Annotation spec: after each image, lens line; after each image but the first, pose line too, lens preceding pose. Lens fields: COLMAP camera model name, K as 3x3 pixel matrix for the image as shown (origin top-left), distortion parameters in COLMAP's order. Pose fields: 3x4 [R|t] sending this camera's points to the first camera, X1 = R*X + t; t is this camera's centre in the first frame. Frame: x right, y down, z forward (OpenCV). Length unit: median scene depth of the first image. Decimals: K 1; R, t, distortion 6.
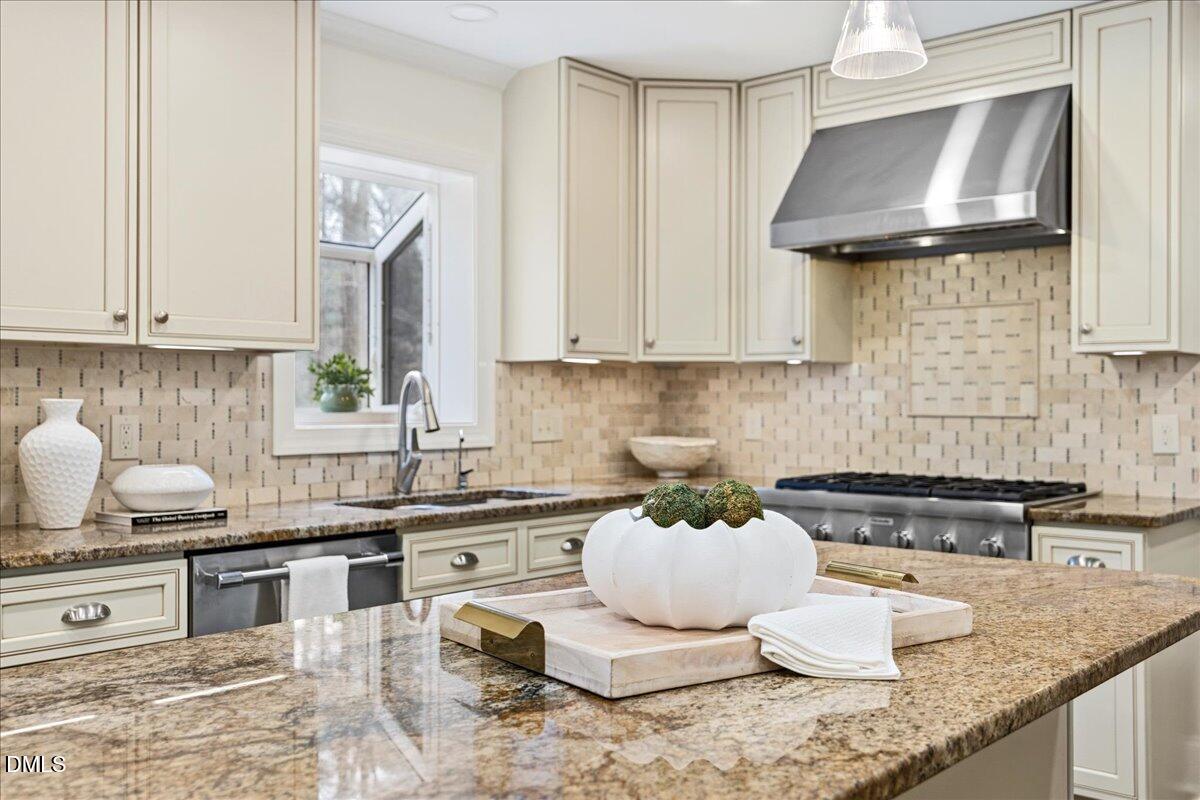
lens RADIAL K [[1128.7, 0, 595.9], [0, 1128.7, 391.0], [0, 0, 1]] dist [0.011177, 0.006572]
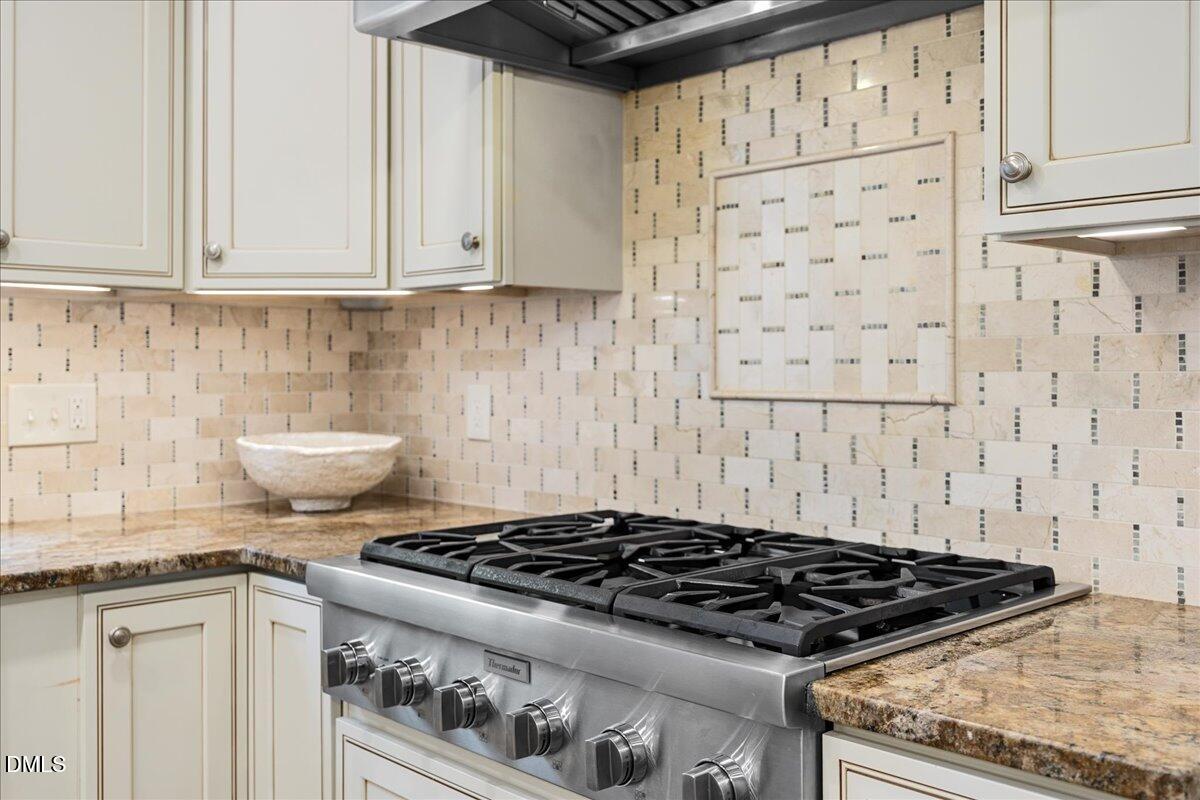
lens RADIAL K [[1147.7, 0, 602.2], [0, 1147.7, 357.2], [0, 0, 1]] dist [0.014767, 0.002990]
pose [[0.996034, -0.001804, -0.088959, 0.286261], [0.001603, 0.999996, -0.002328, 0.006205], [0.088962, 0.002176, 0.996033, 0.531158]]
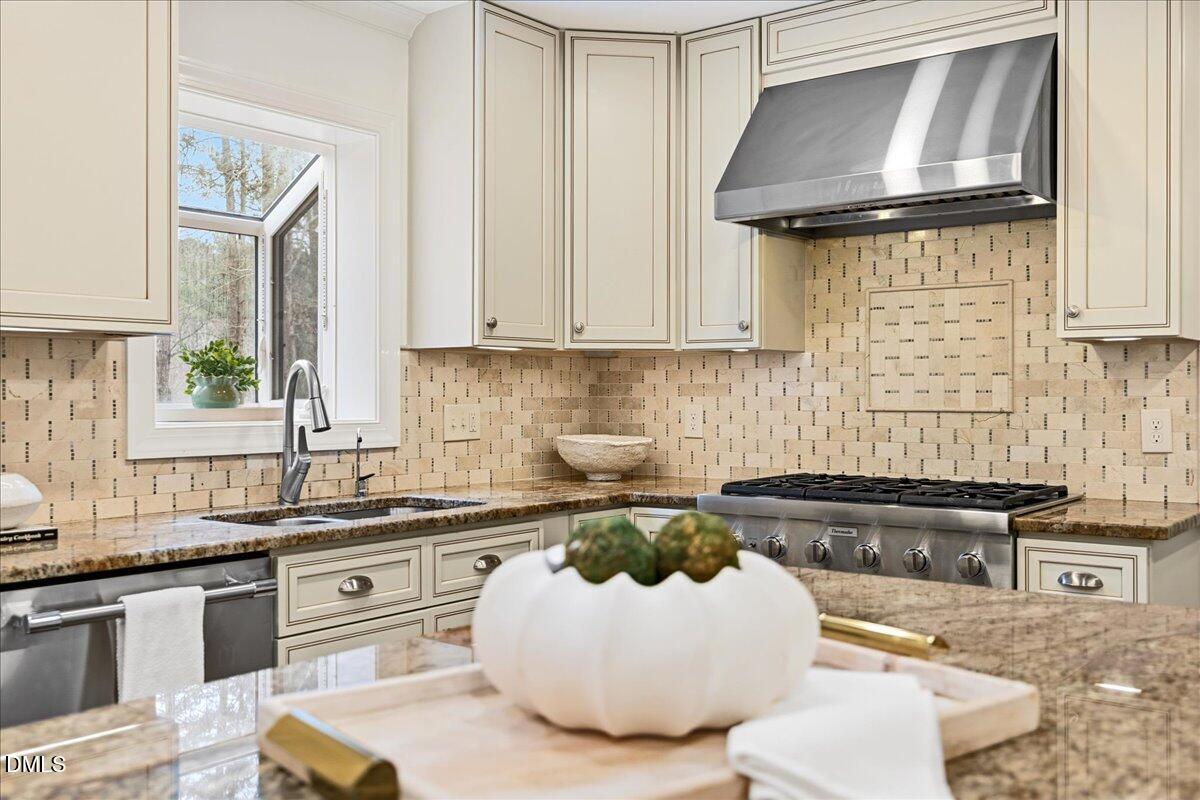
lens RADIAL K [[1128.7, 0, 595.9], [0, 1128.7, 391.0], [0, 0, 1]] dist [0.011177, 0.006572]
pose [[0.998089, -0.000974, 0.061786, 0.007452], [0.000602, 0.999982, 0.006036, 0.001066], [-0.061791, -0.005987, 0.998071, 0.125655]]
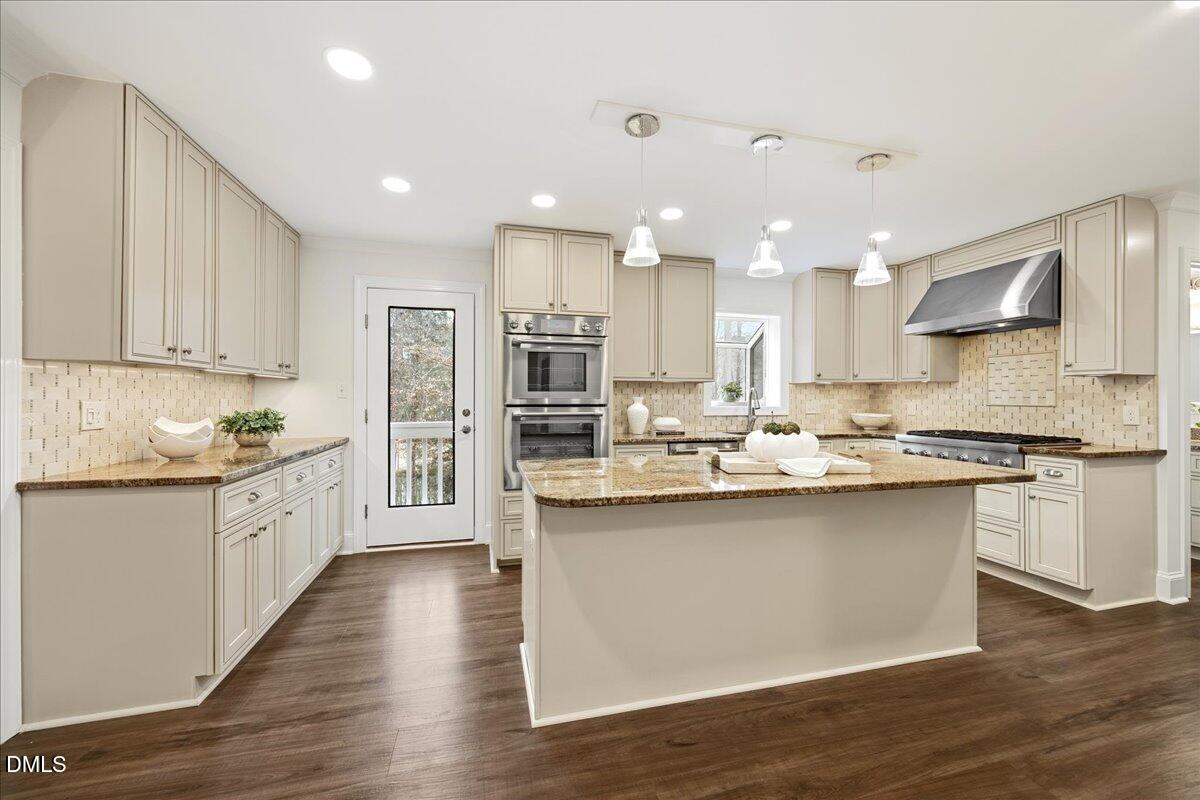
lens RADIAL K [[466.7, 0, 603.8], [0, 466.7, 396.9], [0, 0, 1]] dist [0.001093, -0.000033]
pose [[0.830761, 0.000127, -0.556629, 0.170857], [0.002862, 0.999986, 0.004498, -0.000506], [0.556622, -0.005330, 0.830749, -0.180368]]
